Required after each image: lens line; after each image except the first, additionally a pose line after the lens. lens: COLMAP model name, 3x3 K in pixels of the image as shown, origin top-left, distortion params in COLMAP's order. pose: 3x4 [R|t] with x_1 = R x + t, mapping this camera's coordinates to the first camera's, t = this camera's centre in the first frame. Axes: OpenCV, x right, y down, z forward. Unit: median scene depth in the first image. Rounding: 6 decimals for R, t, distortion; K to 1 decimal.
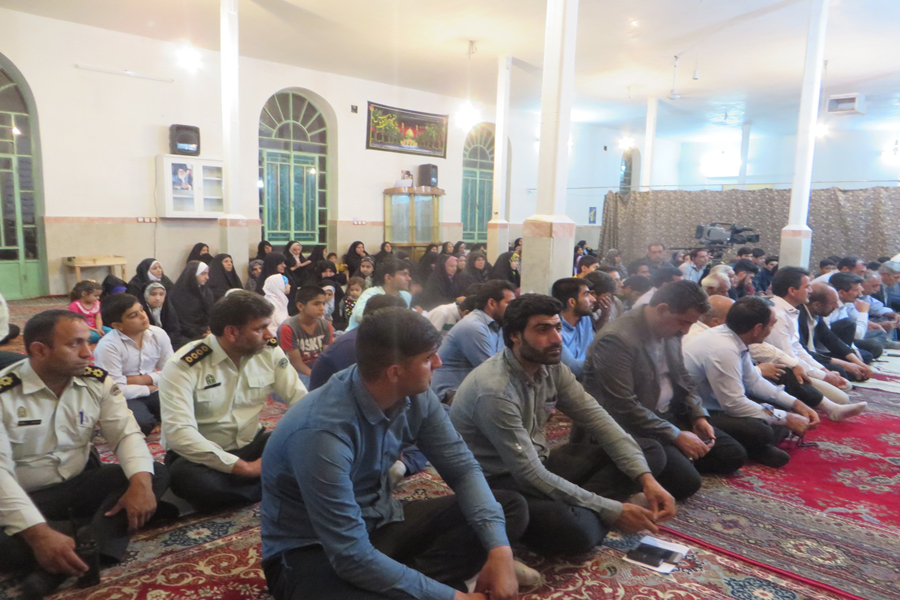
lens RADIAL K [[659.8, 0, 450.0], [0, 659.8, 300.0], [0, 0, 1]] dist [-0.007959, -0.003528]
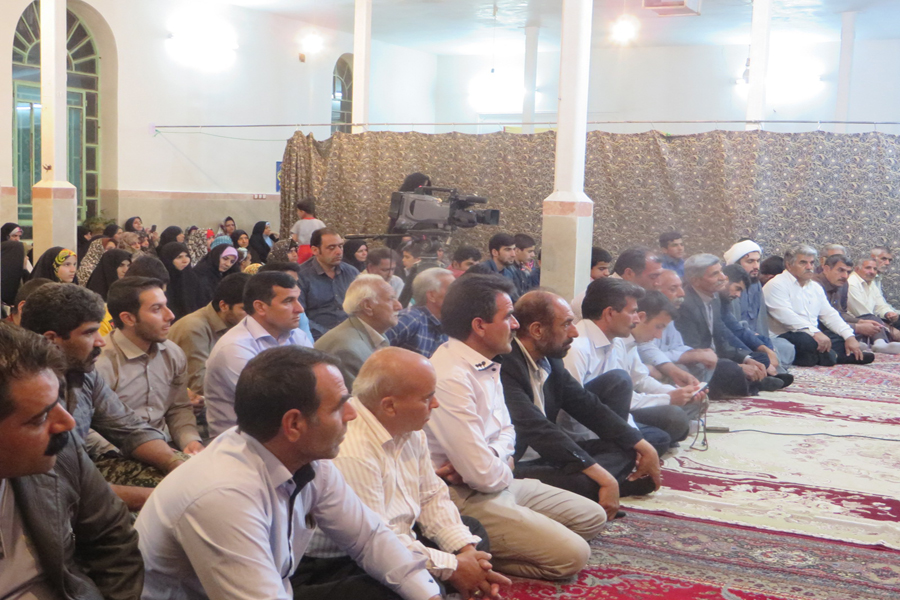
lens RADIAL K [[1116.4, 0, 449.7], [0, 1116.4, 282.1], [0, 0, 1]] dist [0.023548, -0.000710]
pose [[0.954260, -0.018365, 0.298415, 0.108289], [0.029241, 0.999059, -0.032021, -0.008377], [-0.297546, 0.039282, 0.953899, 0.099958]]
